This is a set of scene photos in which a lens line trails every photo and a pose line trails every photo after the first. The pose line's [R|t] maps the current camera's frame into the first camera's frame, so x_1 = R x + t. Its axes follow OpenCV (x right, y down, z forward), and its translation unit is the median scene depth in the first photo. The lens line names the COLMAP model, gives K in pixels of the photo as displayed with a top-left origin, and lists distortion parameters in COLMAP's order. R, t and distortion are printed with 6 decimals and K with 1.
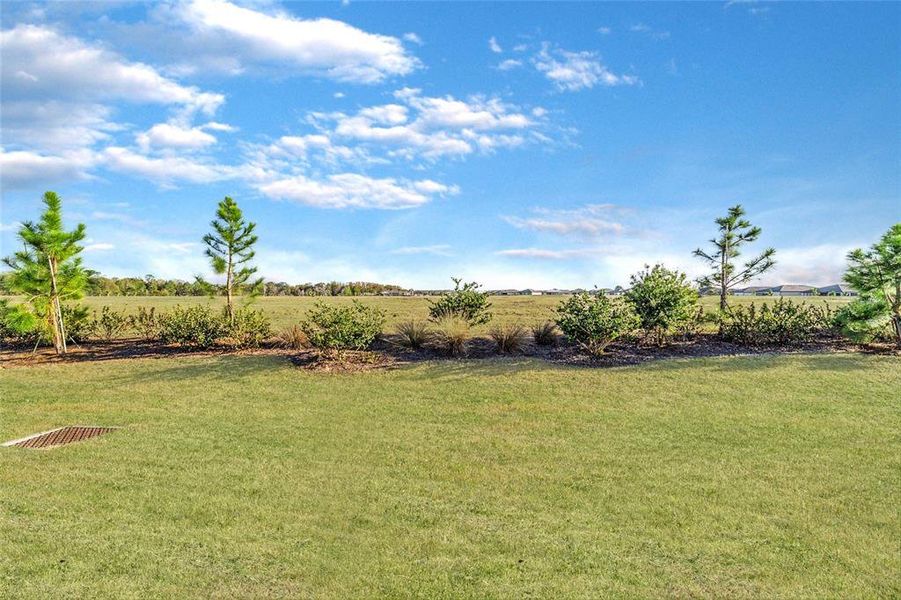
lens RADIAL K [[3565.5, 0, 446.6], [0, 3565.5, 299.7], [0, 0, 1]] dist [0.086257, 0.000000]
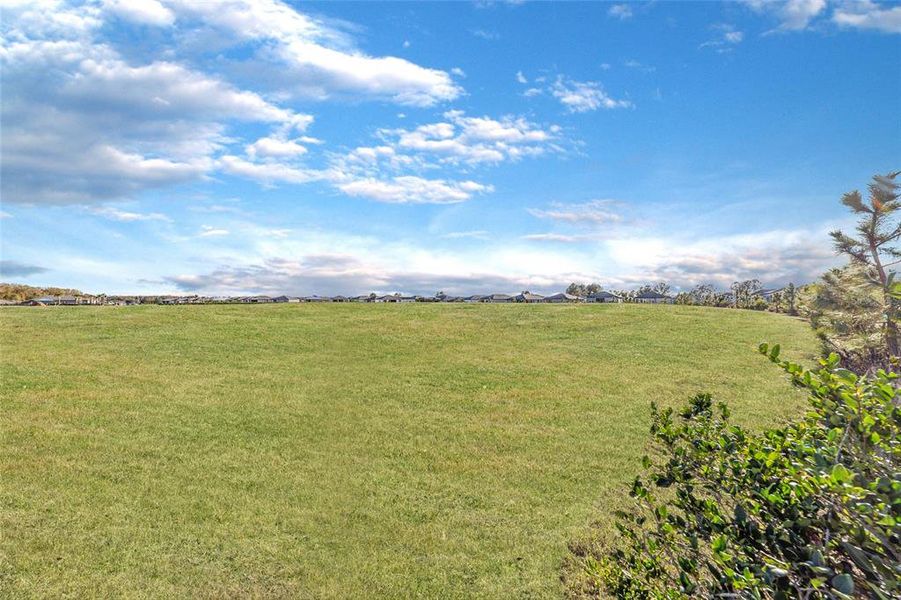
lens RADIAL K [[3565.5, 0, 444.9], [0, 3565.5, 299.2], [0, 0, 1]] dist [0.086257, 0.000000]
pose [[0.999999, 0.000179, 0.001009, -0.015604], [-0.000180, 0.999999, 0.001345, 0.007743], [-0.001009, -0.001345, 0.999999, -0.299526]]
